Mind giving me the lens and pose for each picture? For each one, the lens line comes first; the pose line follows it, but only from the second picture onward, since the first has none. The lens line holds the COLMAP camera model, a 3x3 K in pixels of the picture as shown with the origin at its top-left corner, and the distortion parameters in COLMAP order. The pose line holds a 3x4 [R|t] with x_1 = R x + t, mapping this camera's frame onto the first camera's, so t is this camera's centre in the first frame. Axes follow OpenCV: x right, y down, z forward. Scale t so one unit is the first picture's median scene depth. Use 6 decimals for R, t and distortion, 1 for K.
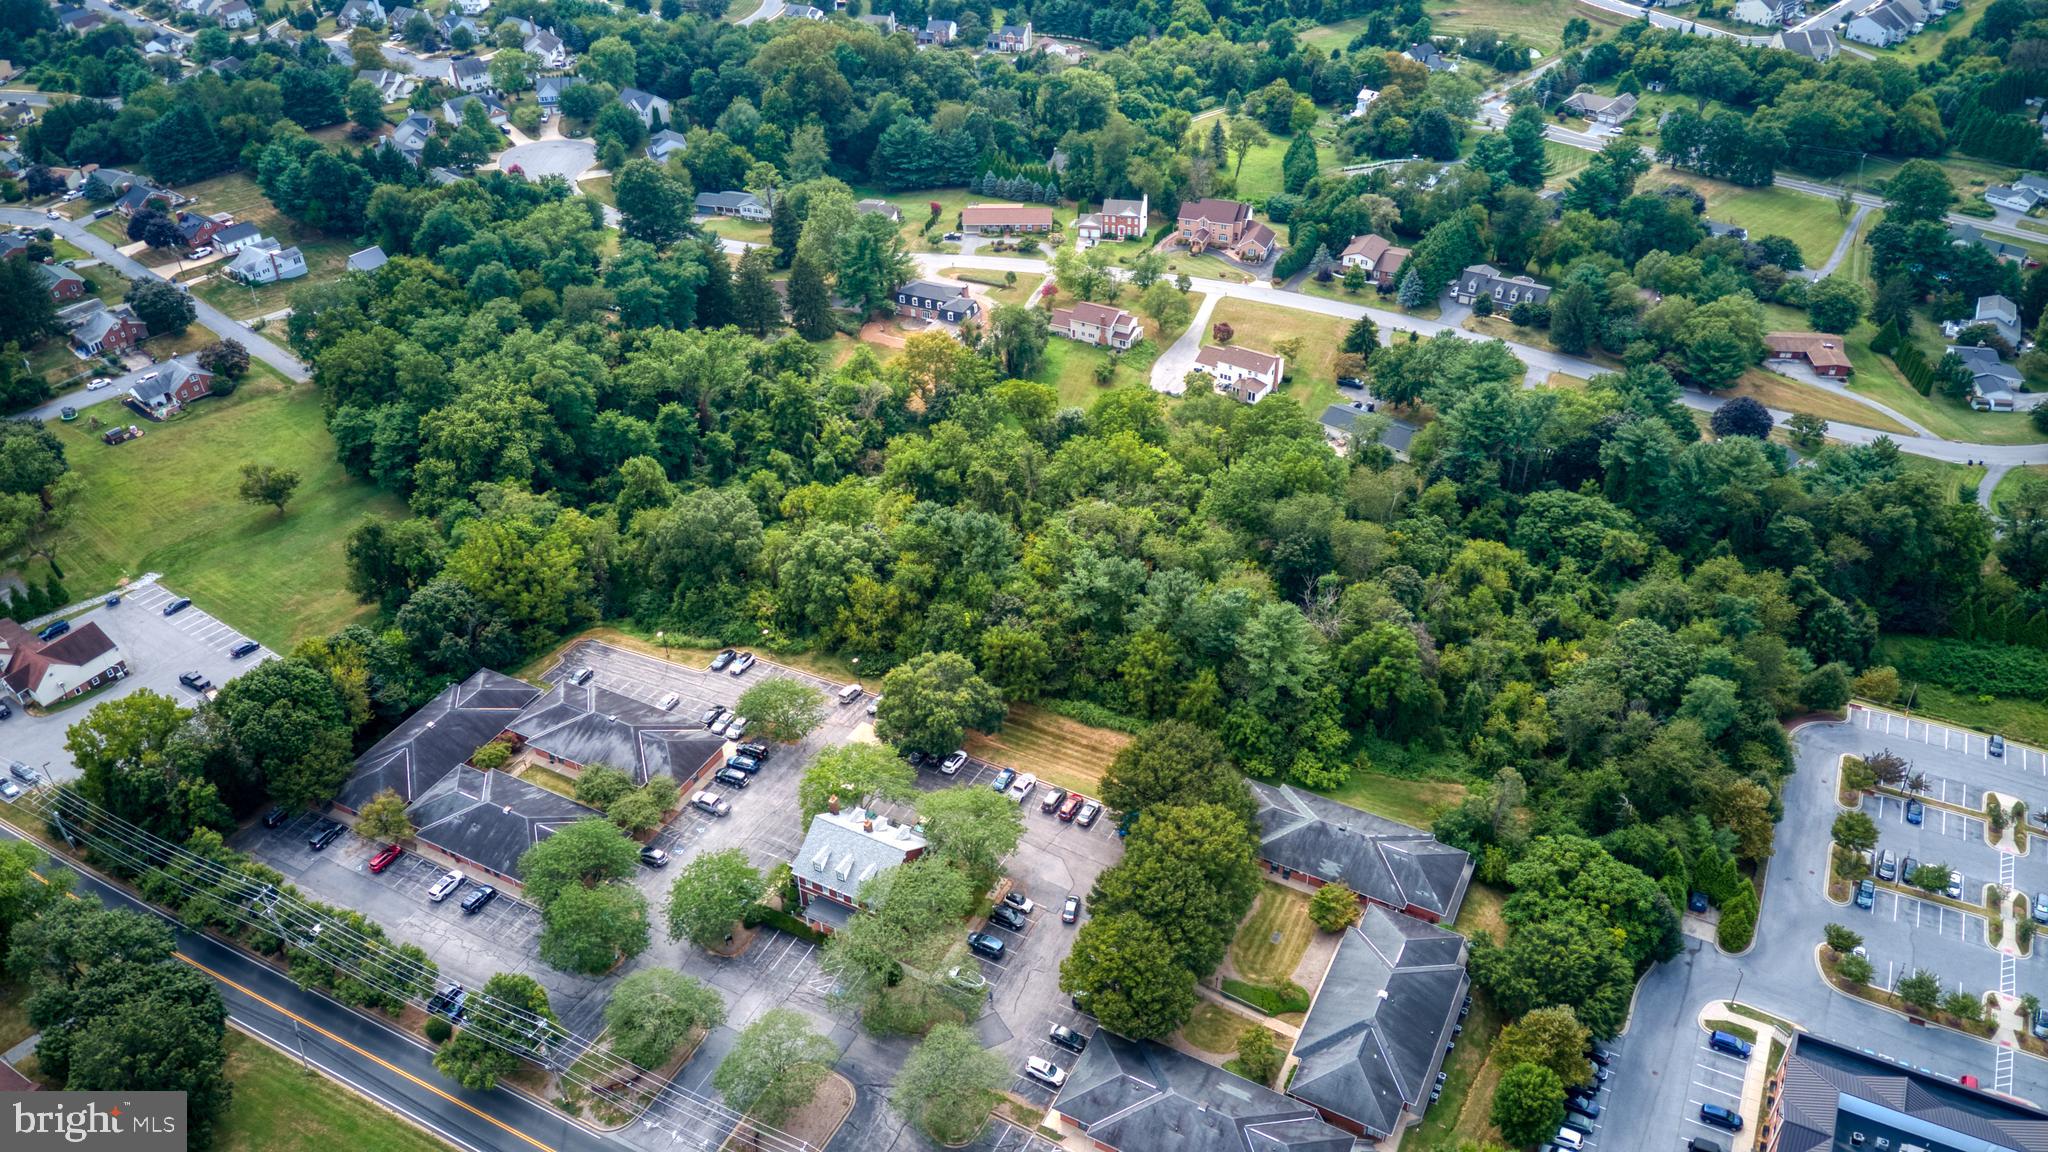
lens RADIAL K [[1482.2, 0, 1024.0], [0, 1482.2, 576.0], [0, 0, 1]] dist [0.189757, -0.388276]
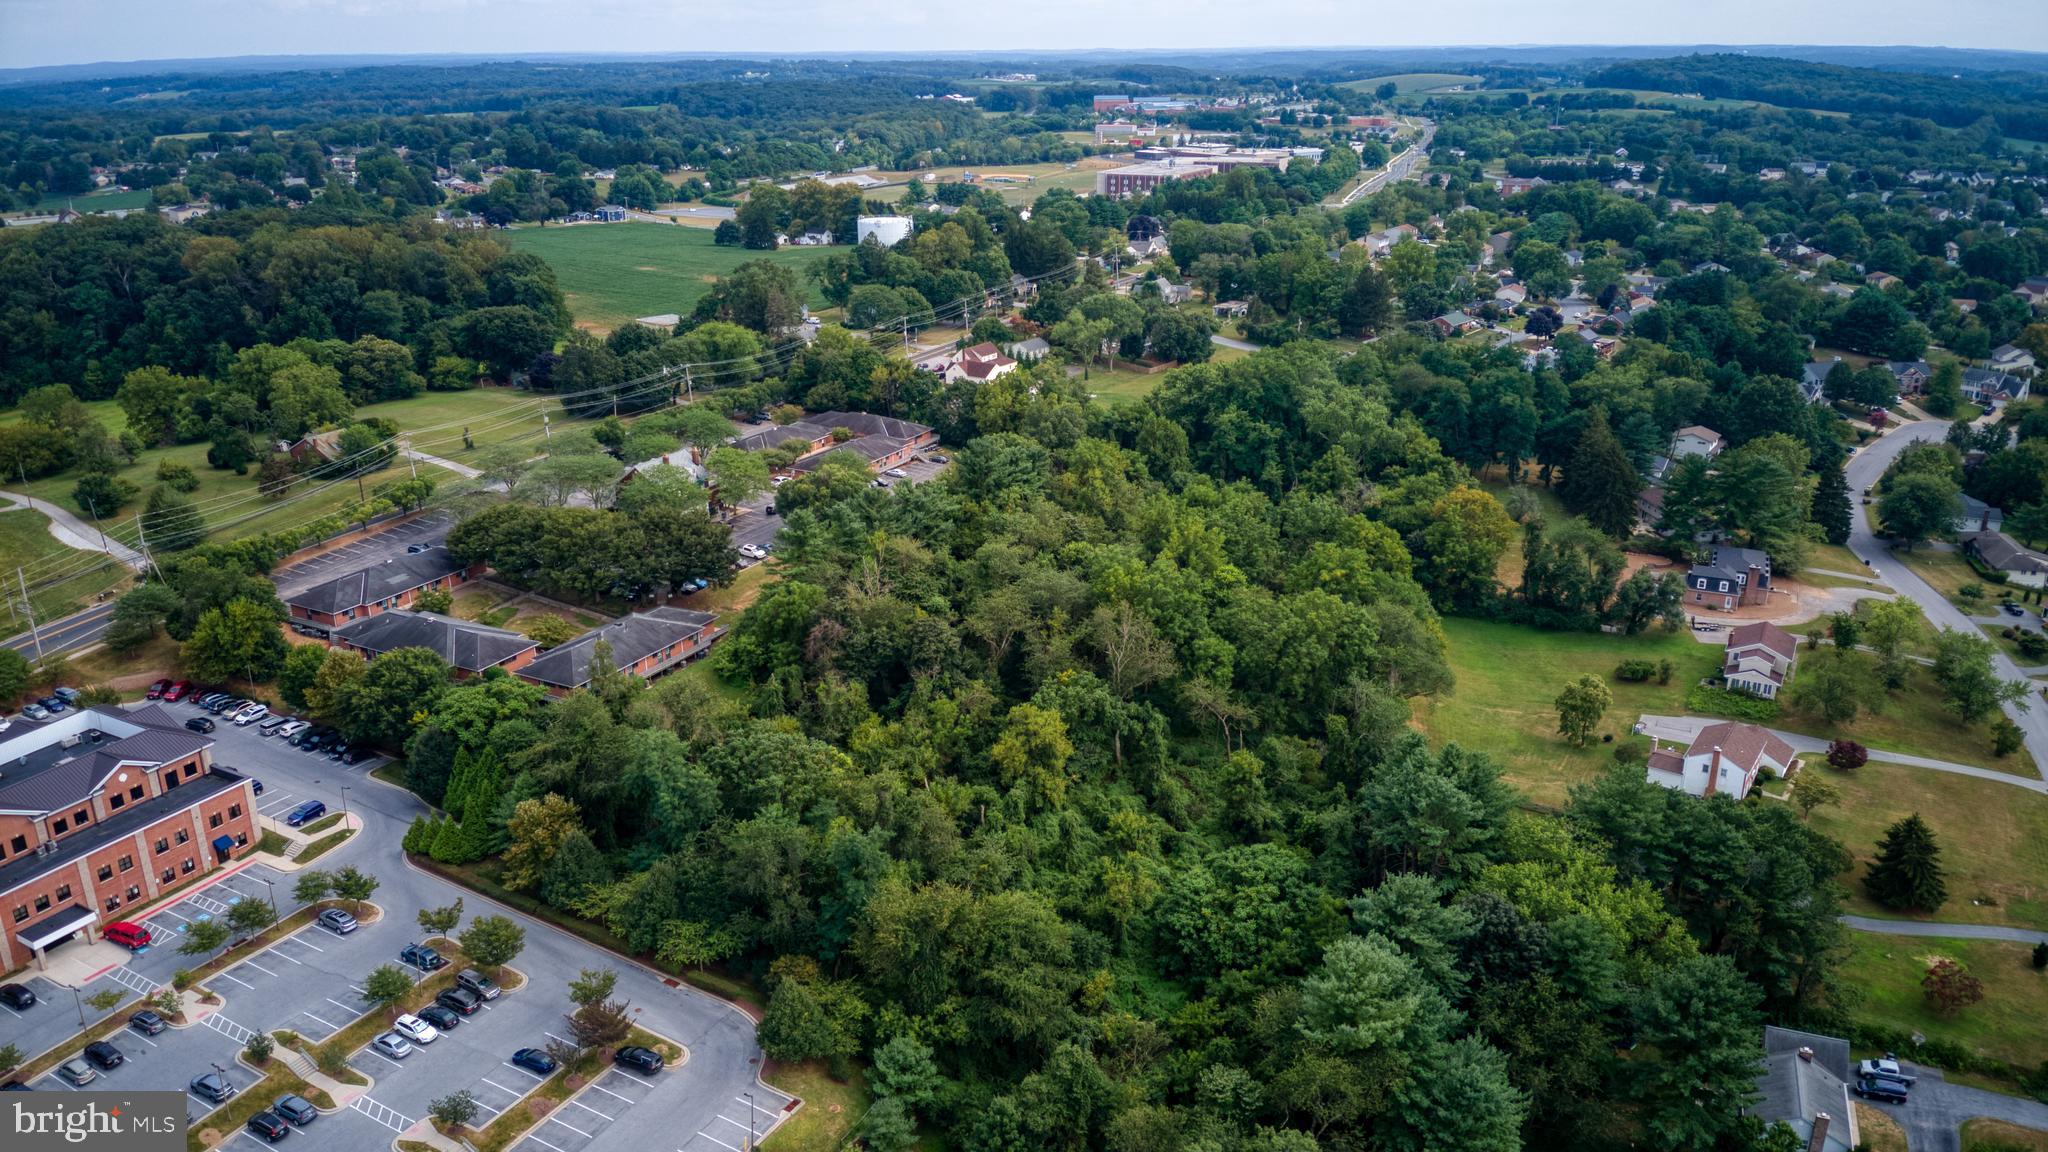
lens RADIAL K [[1478.9, 0, 1029.4], [0, 1478.9, 581.0], [0, 0, 1]] dist [0.116578, -0.217635]
pose [[-0.007025, 0.364170, -0.931306, 0.709024], [-0.581421, 0.756235, 0.300097, -0.213296], [0.813573, 0.543589, 0.206423, 0.571003]]
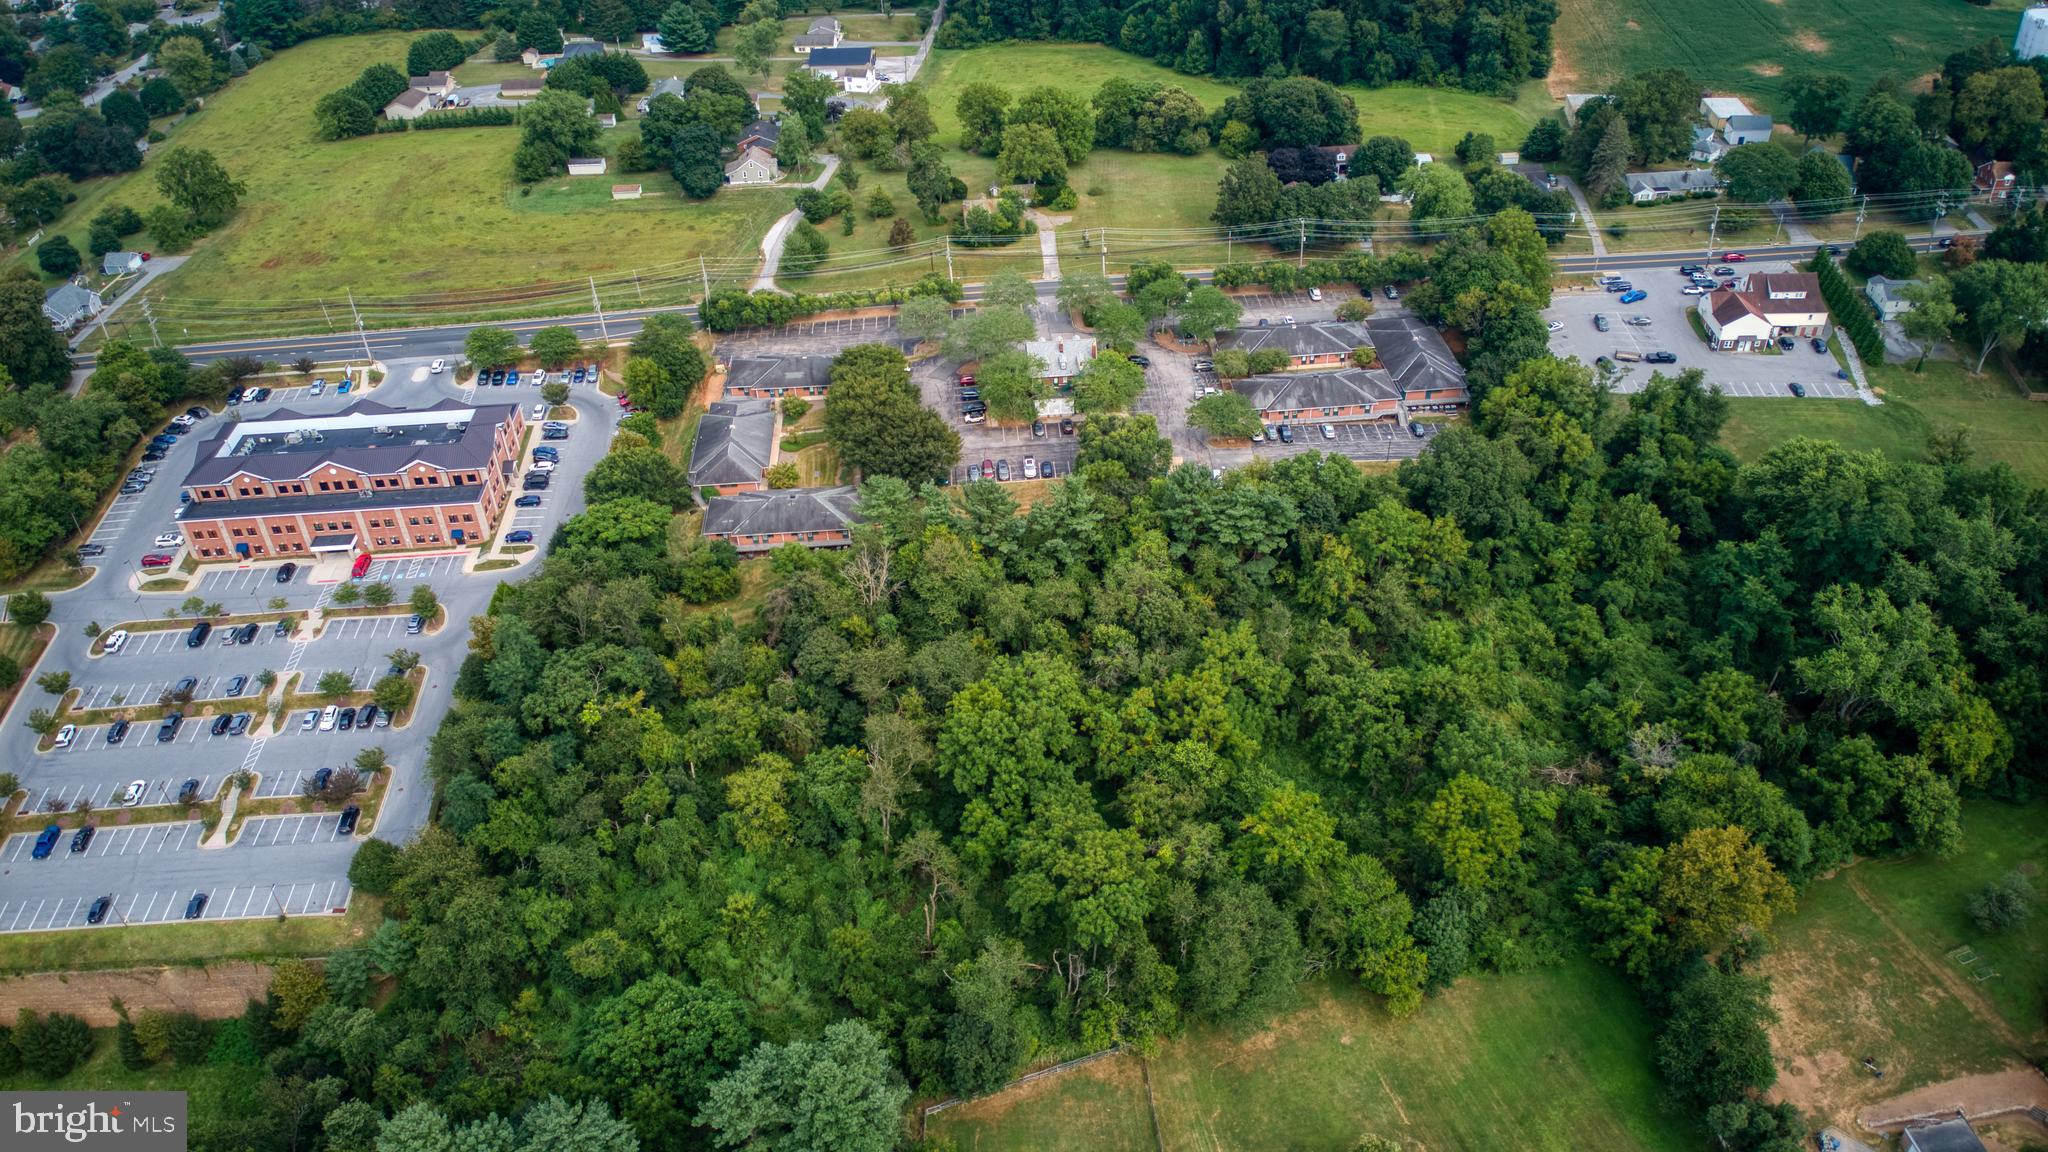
lens RADIAL K [[1478.9, 0, 1029.4], [0, 1478.9, 581.0], [0, 0, 1]] dist [0.116578, -0.217635]
pose [[-0.846765, 0.355019, -0.396169, 0.332277], [-0.268132, 0.358369, 0.894246, -0.596601], [0.459449, 0.863443, -0.208263, 0.820278]]
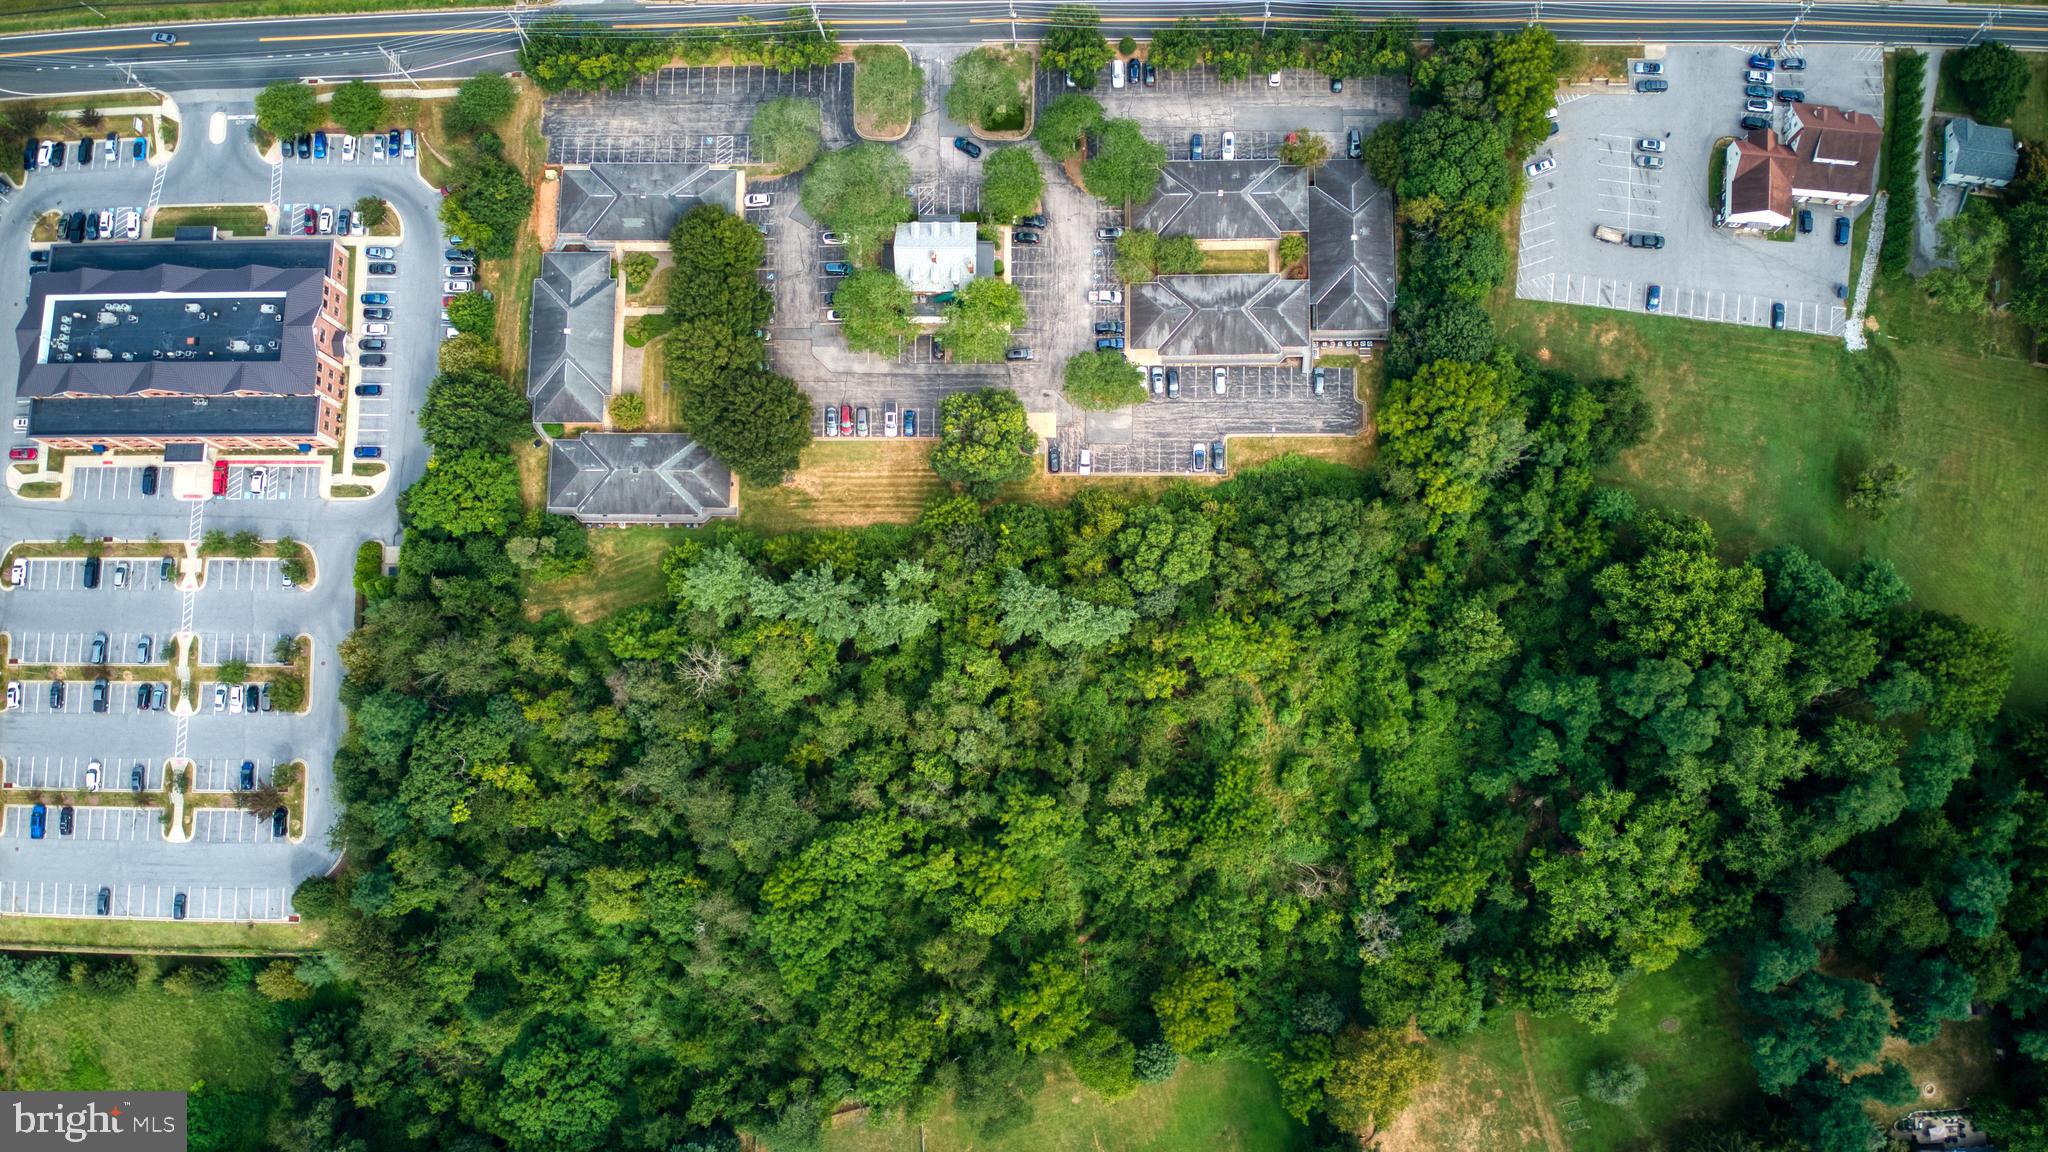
lens RADIAL K [[1478.9, 0, 1029.4], [0, 1478.9, 581.0], [0, 0, 1]] dist [0.116578, -0.217635]
pose [[-0.884539, 0.465872, -0.023536, -0.008086], [-0.227145, -0.386106, 0.894051, -0.623249], [0.407426, 0.796169, 0.447346, 0.364881]]
